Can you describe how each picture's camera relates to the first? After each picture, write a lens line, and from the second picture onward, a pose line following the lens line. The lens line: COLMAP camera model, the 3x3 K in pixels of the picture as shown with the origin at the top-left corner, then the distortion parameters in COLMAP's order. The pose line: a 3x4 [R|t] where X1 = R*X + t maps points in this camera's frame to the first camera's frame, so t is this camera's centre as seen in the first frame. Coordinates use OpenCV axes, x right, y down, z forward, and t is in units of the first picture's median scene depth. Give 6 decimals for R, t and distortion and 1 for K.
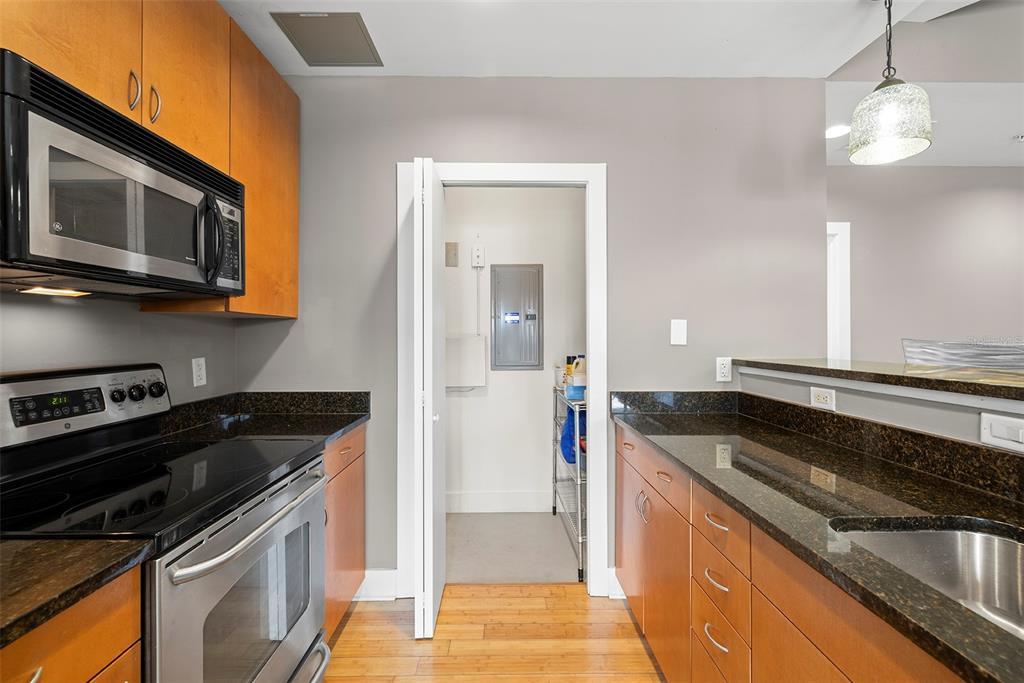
lens RADIAL K [[433.9, 0, 509.5], [0, 433.9, 332.7], [0, 0, 1]] dist [-0.000381, 0.000097]
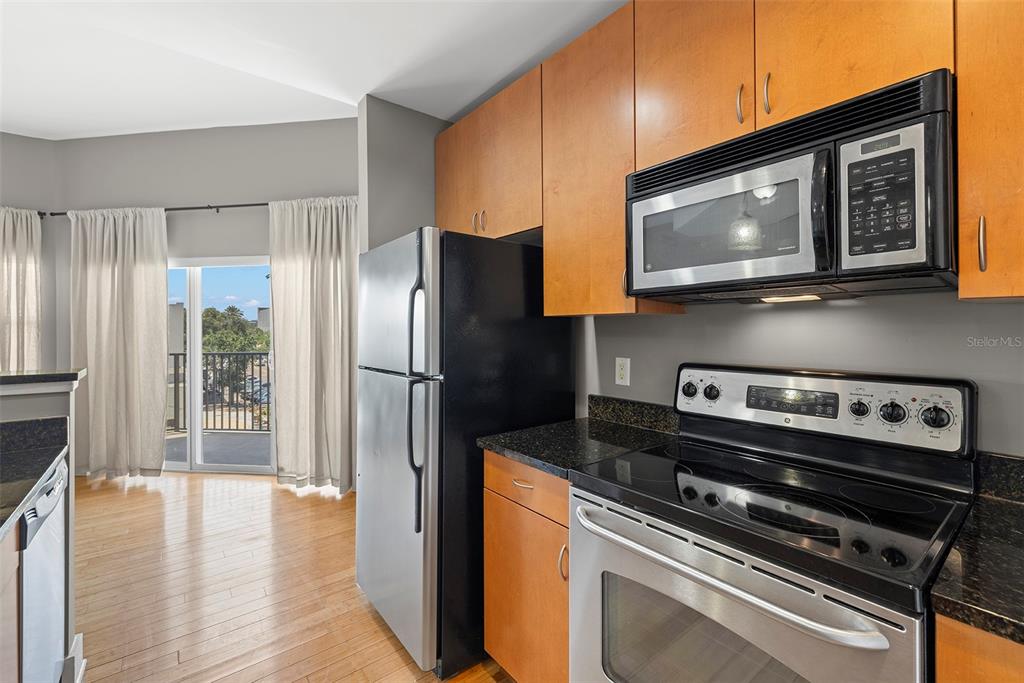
lens RADIAL K [[433.9, 0, 509.5], [0, 433.9, 332.7], [0, 0, 1]] dist [-0.000381, 0.000097]
pose [[-0.791162, 0.009885, -0.611527, 0.136173], [0.012102, 0.999927, 0.000506, -0.010840], [0.611488, -0.007000, -0.791223, 0.957489]]
